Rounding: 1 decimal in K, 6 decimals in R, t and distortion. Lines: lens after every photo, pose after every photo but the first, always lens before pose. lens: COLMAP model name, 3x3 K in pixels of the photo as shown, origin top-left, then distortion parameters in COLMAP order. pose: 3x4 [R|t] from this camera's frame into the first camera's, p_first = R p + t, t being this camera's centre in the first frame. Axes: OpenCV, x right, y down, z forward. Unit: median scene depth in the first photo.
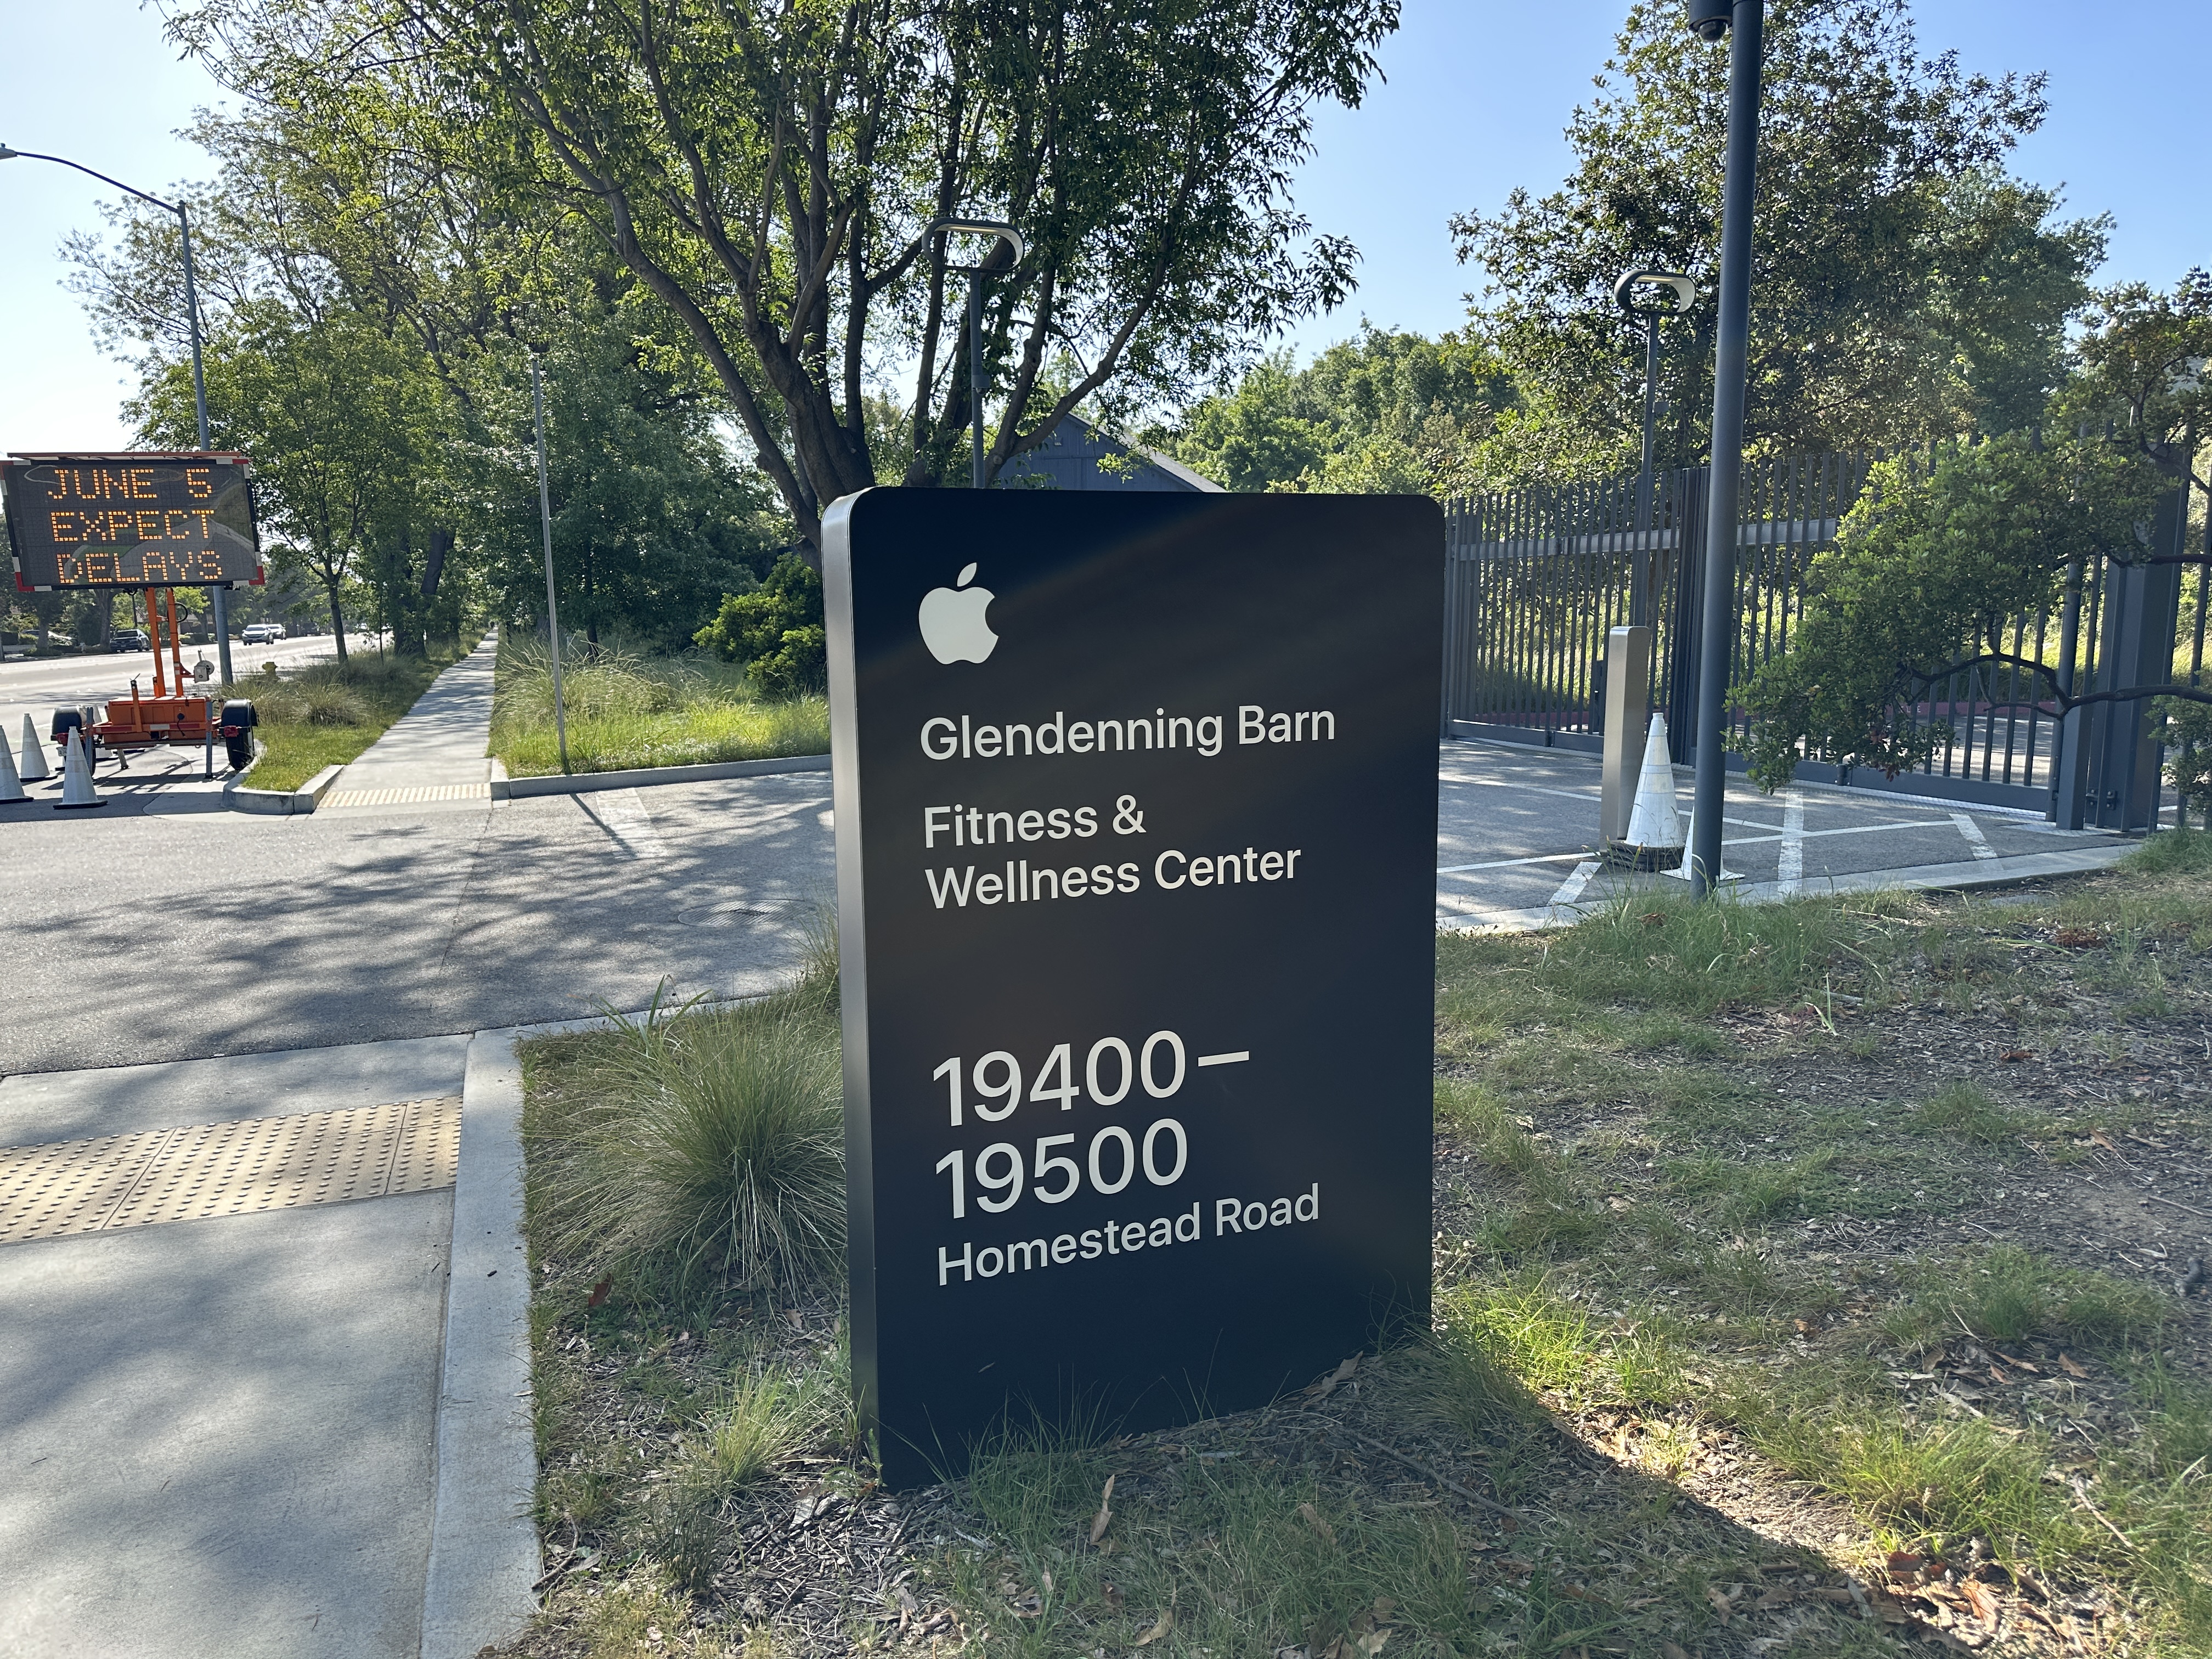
lens RADIAL K [[1552.1, 0, 1106.0], [0, 1552.1, 829.5], [0, 0, 1]] dist [0.127661, -0.171439]
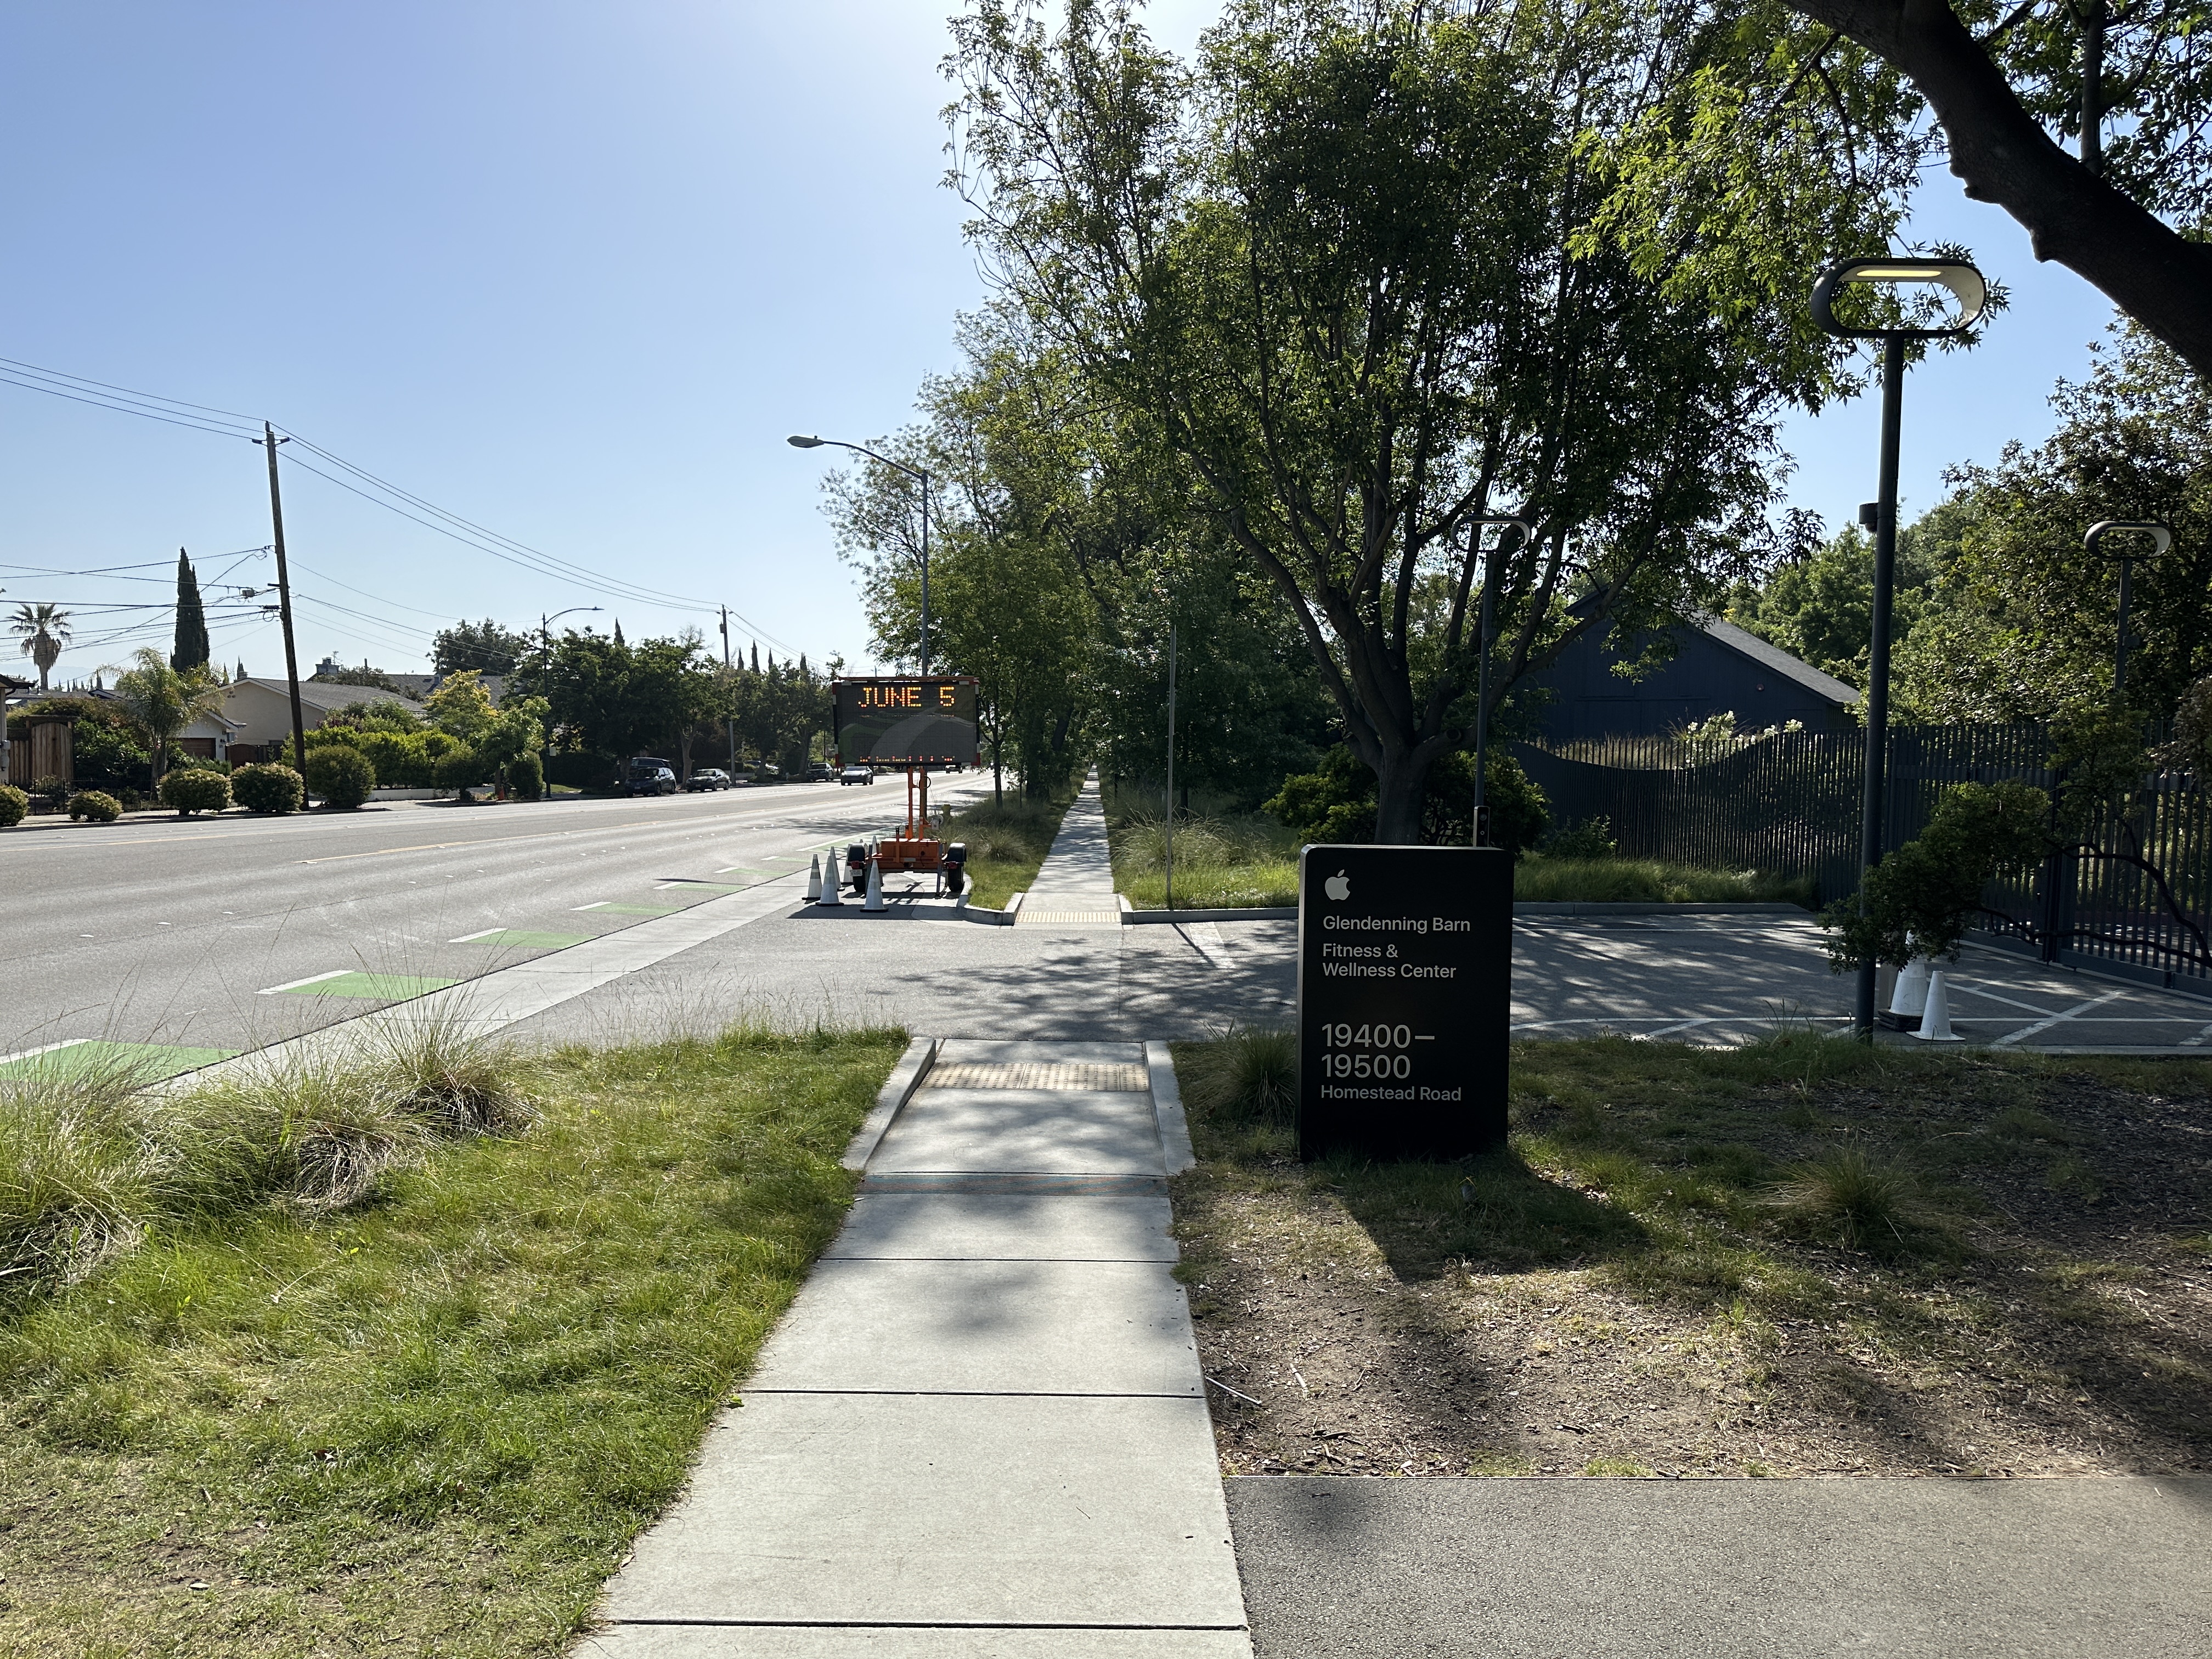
lens RADIAL K [[1552.1, 0, 1106.0], [0, 1552.1, 829.5], [0, 0, 1]] dist [0.127661, -0.171439]
pose [[0.936567, 0.045643, -0.347505, 0.126110], [-0.076809, 0.994112, -0.076438, 0.007148], [0.341970, 0.098280, 0.934557, -0.483913]]
